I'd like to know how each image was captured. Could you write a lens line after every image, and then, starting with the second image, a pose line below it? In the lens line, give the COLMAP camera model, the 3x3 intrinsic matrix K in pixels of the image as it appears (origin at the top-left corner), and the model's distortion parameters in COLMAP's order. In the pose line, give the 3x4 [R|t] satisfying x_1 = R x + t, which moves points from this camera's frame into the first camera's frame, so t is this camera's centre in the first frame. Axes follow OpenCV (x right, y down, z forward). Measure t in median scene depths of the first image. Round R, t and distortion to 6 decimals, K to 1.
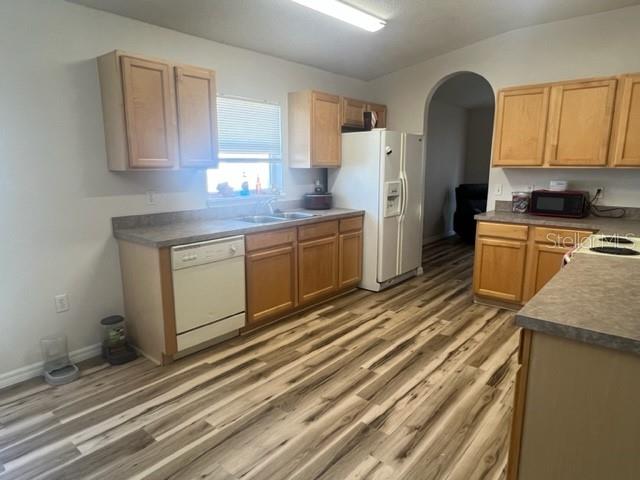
lens RADIAL K [[402.6, 0, 319.9], [0, 402.6, 239.2], [0, 0, 1]] dist [0.003422, 0.000829]
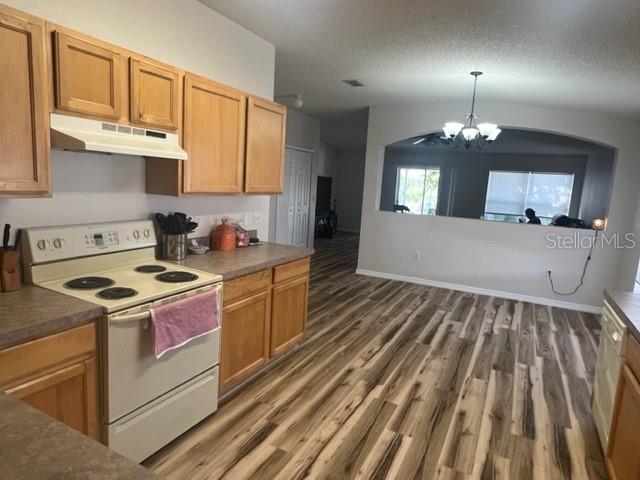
lens RADIAL K [[402.6, 0, 319.5], [0, 402.6, 240.5], [0, 0, 1]] dist [0.003422, 0.000829]
pose [[-0.971633, -0.021276, -0.235533, 0.601613], [-0.098985, 0.941095, 0.323329, -0.404954], [0.214780, 0.337471, -0.916506, 1.907515]]
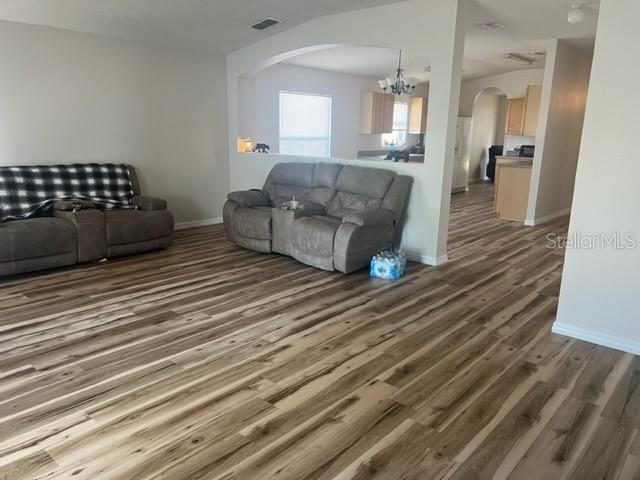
lens RADIAL K [[483.0, 0, 319.6], [0, 483.0, 240.8], [0, 0, 1]] dist [0.040349, -0.040971]
pose [[0.999782, 0.018873, -0.008875, -0.039466], [-0.018474, 0.998899, 0.043119, 0.021626], [0.009679, -0.042946, 0.999031, -0.120299]]
